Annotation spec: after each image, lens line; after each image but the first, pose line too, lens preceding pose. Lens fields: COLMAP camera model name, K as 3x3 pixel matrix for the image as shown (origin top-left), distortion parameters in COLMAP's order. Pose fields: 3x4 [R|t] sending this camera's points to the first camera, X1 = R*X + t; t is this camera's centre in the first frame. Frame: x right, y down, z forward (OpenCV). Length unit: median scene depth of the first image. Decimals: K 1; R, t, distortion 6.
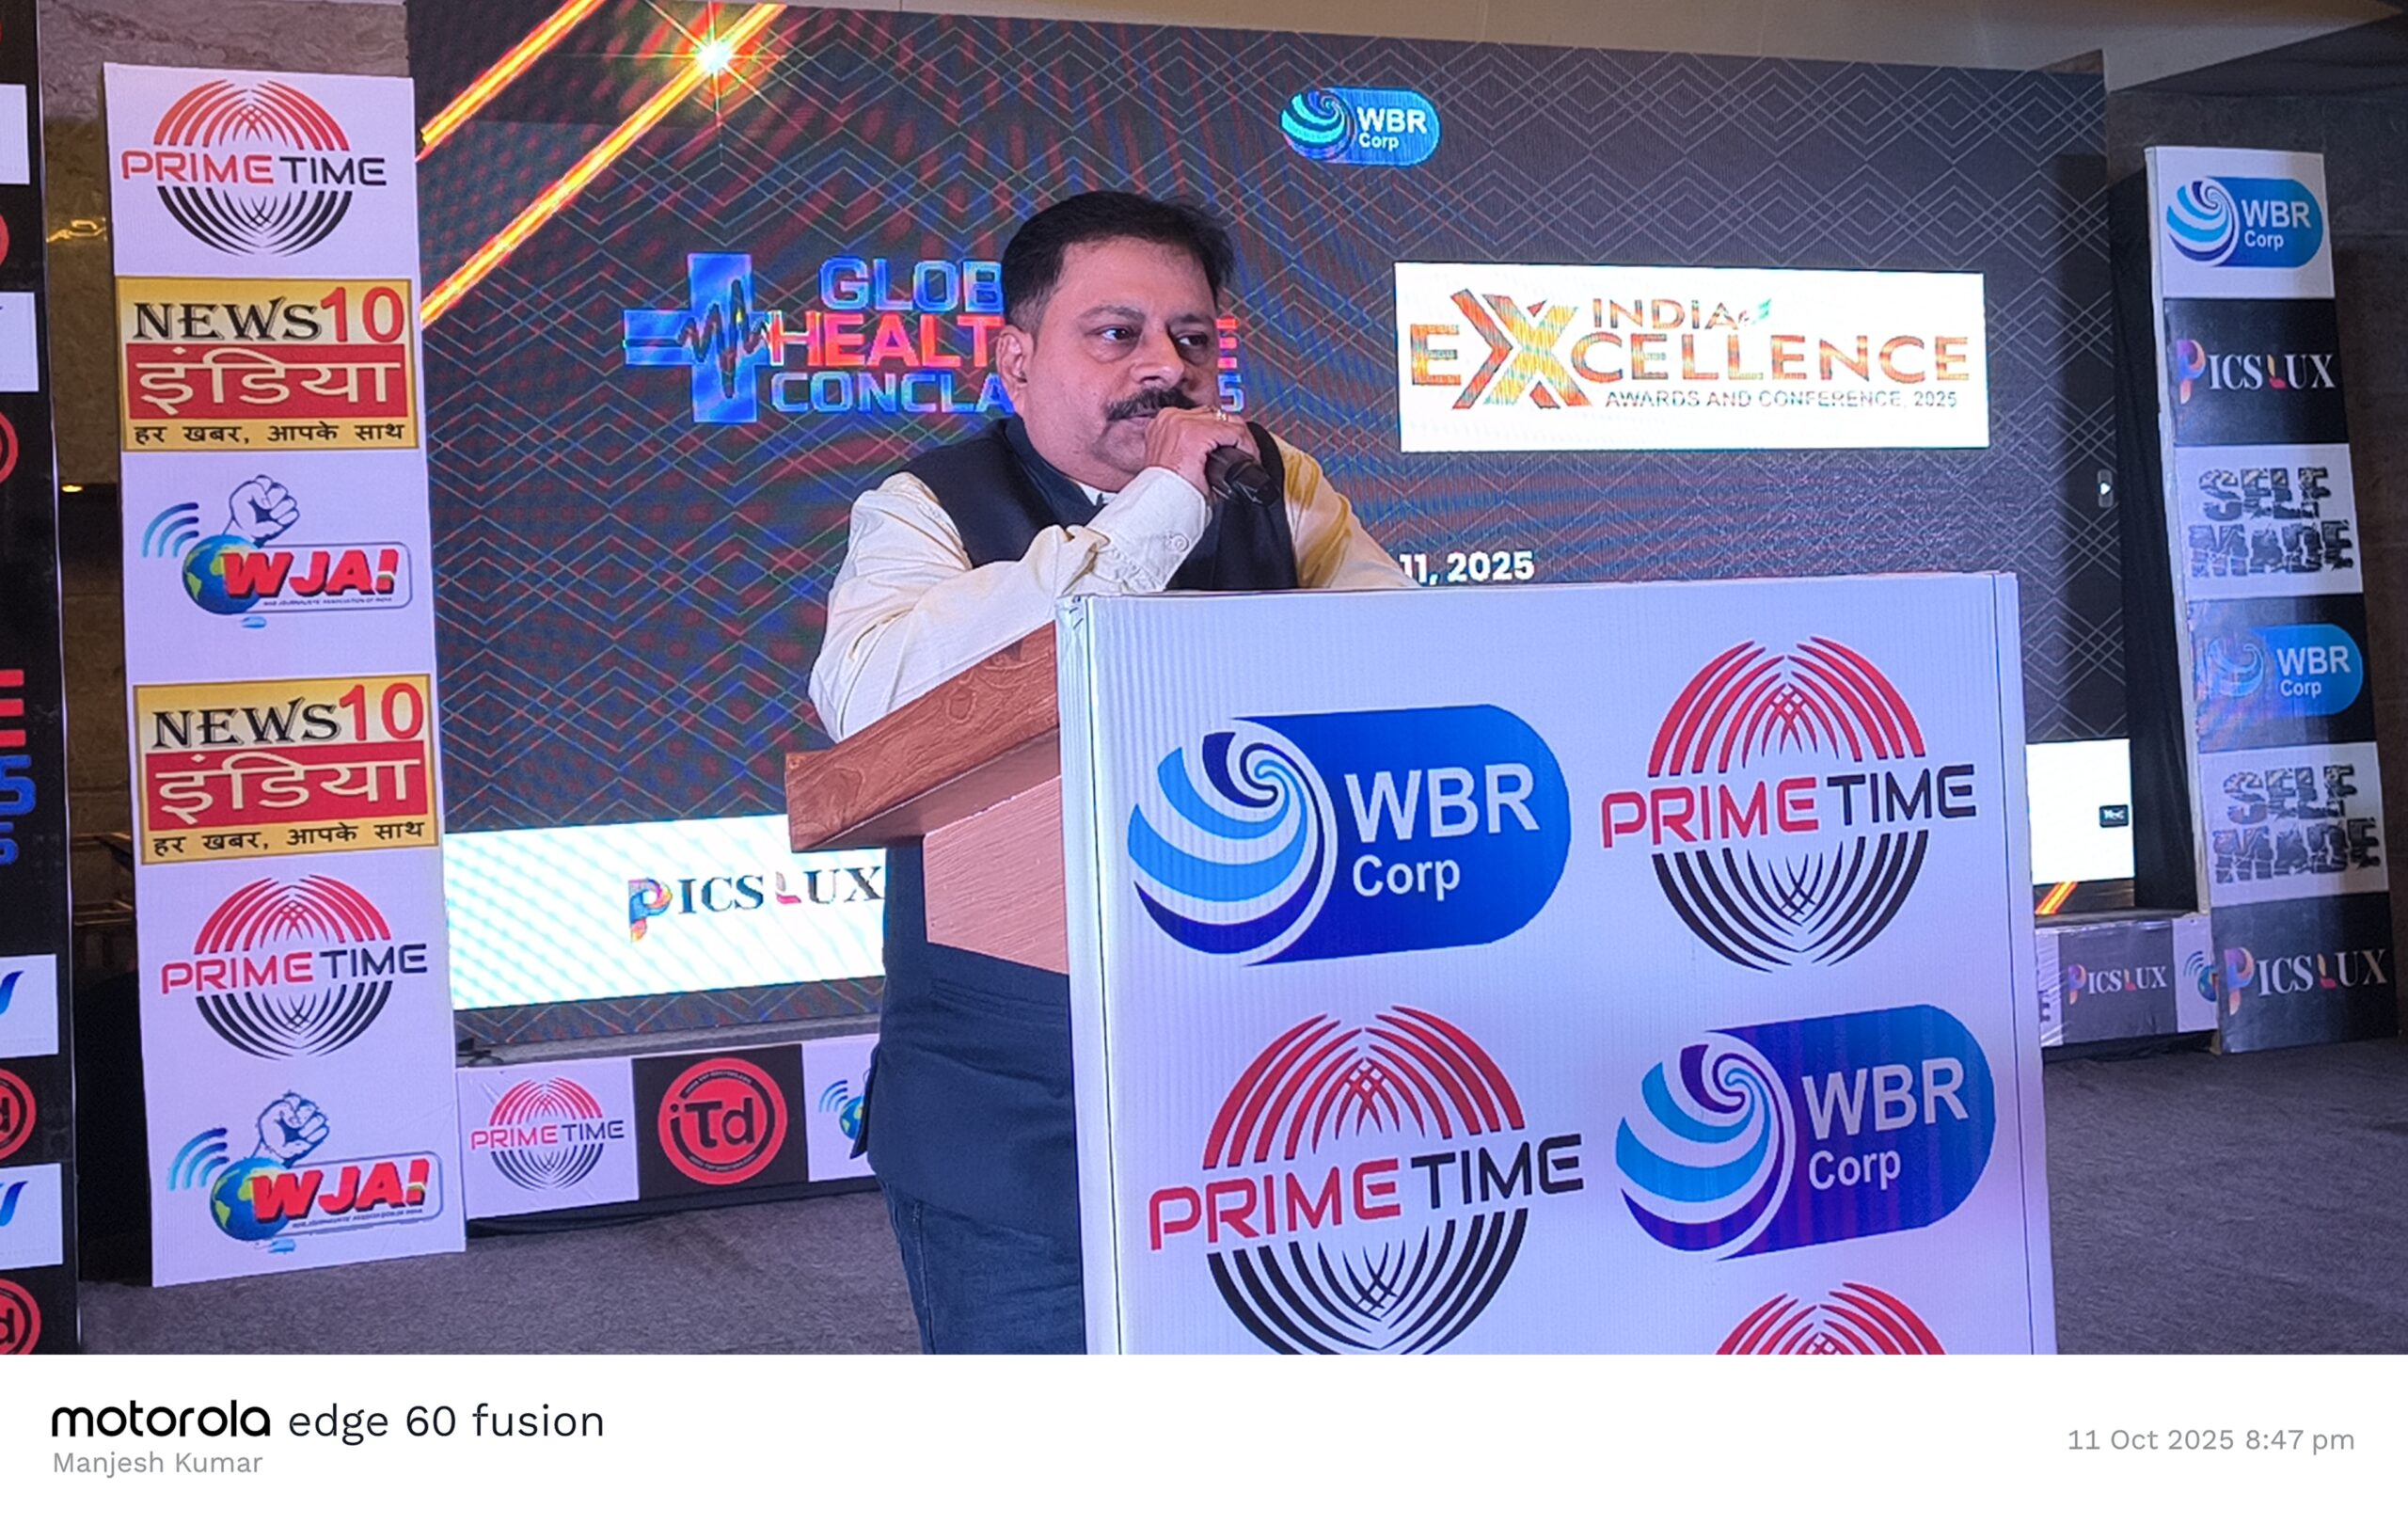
lens RADIAL K [[2843.4, 0, 1152.0], [0, 2843.4, 654.4], [0, 0, 1]] dist [0.045520, 0.000000]
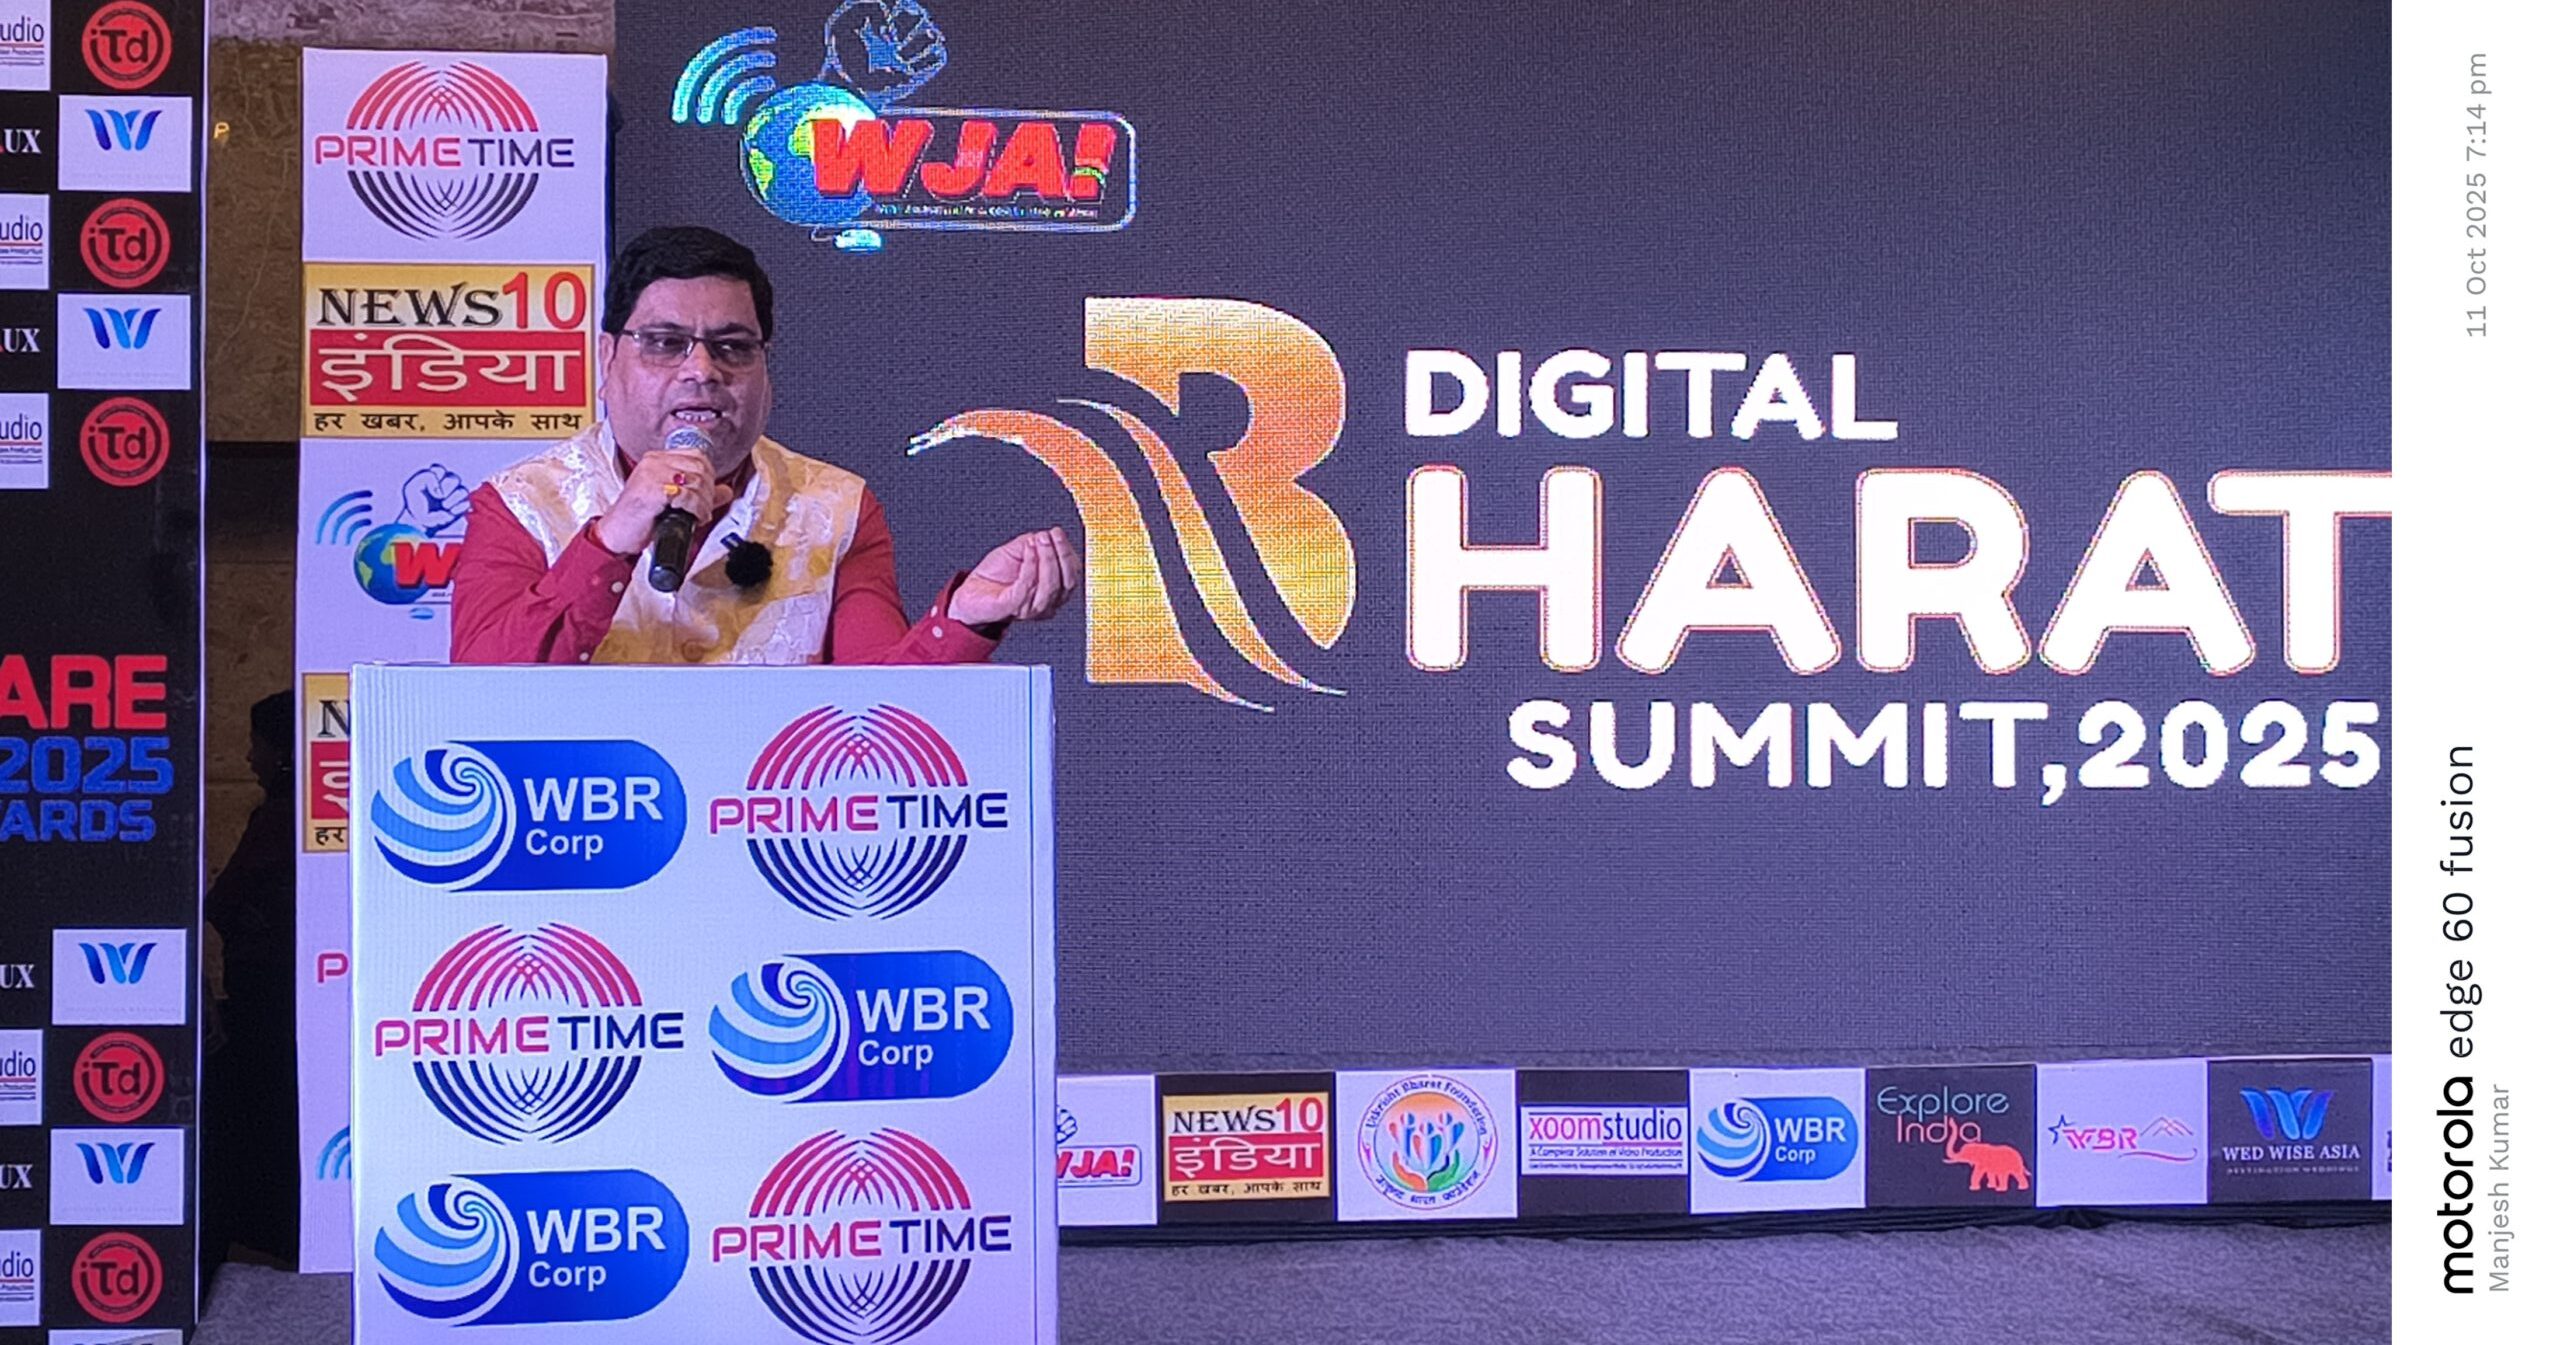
lens RADIAL K [[4073.2, 0, 1129.3], [0, 4073.2, 655.6], [0, 0, 1]] dist [0.021814, 0.000000]
pose [[0.972355, 0.036178, -0.230689, 0.246974], [-0.035565, 0.999344, 0.006816, -0.014711], [0.230784, 0.001577, 0.973004, -0.311627]]
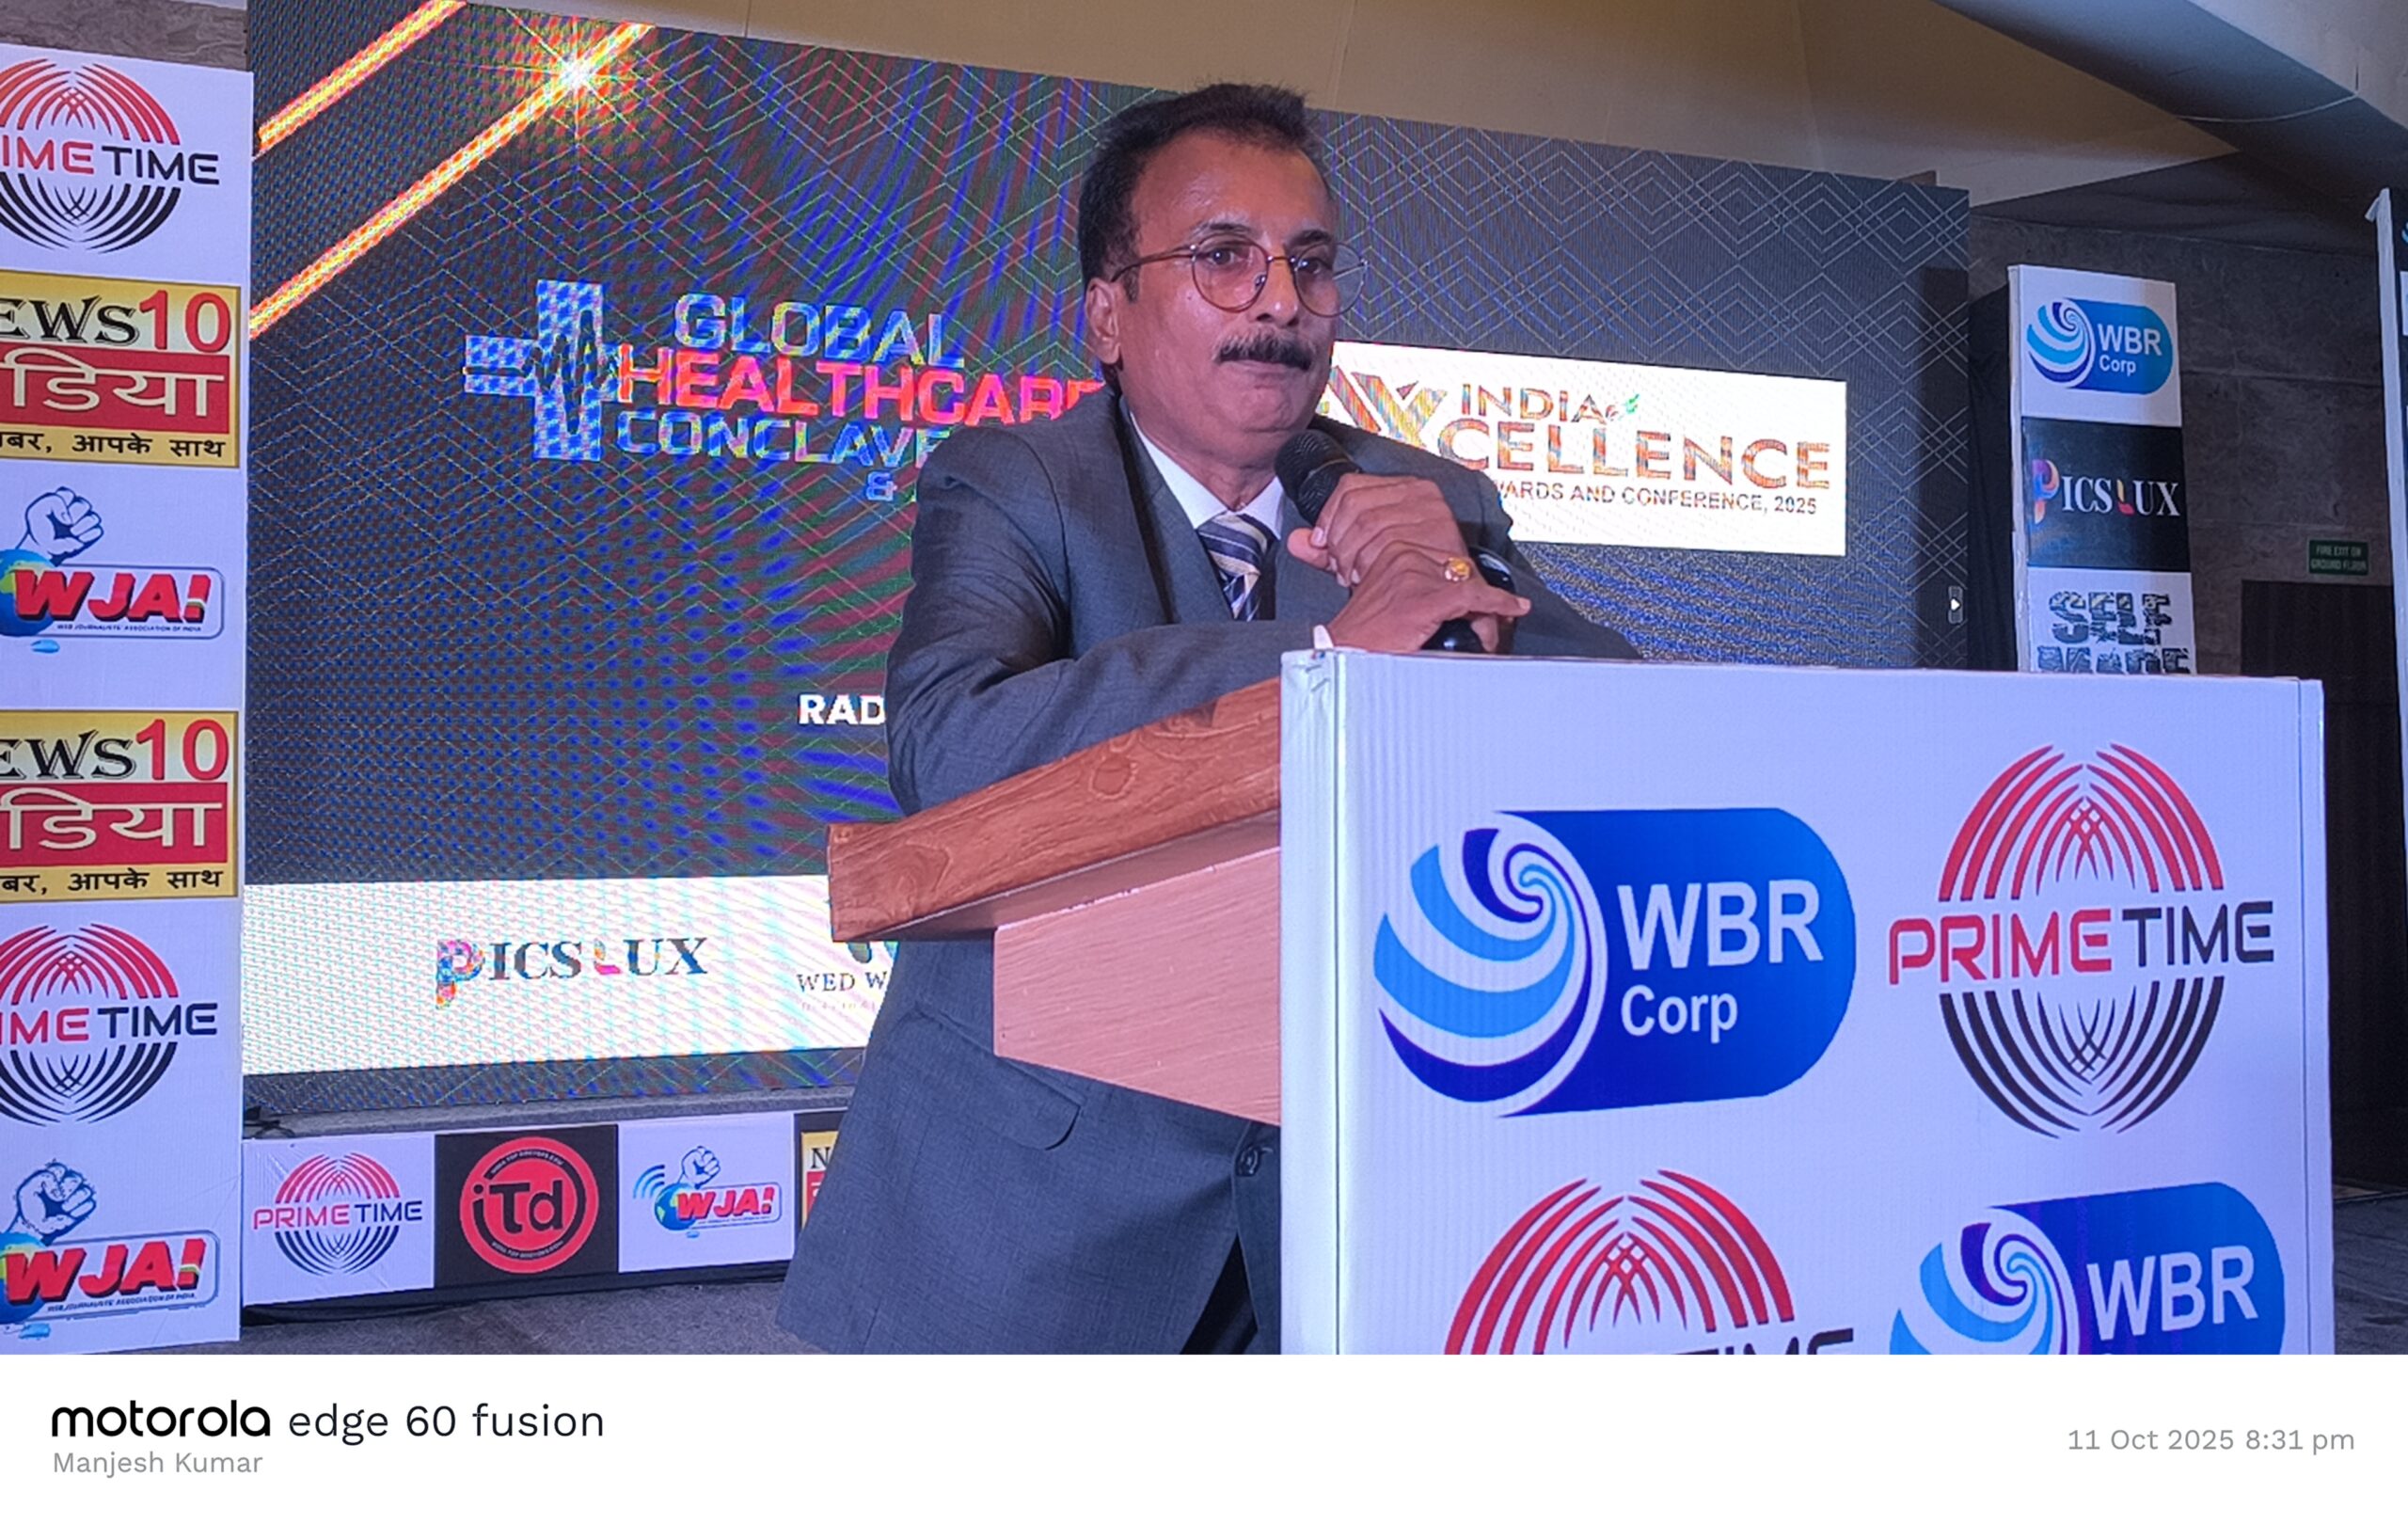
lens RADIAL K [[2843.4, 0, 1167.0], [0, 2843.4, 648.8], [0, 0, 1]] dist [0.045520, 0.000000]
pose [[0.994911, 0.048905, 0.088092, -0.036167], [-0.046329, 0.998443, -0.031058, 0.001432], [-0.089474, 0.026819, 0.995628, 0.049736]]
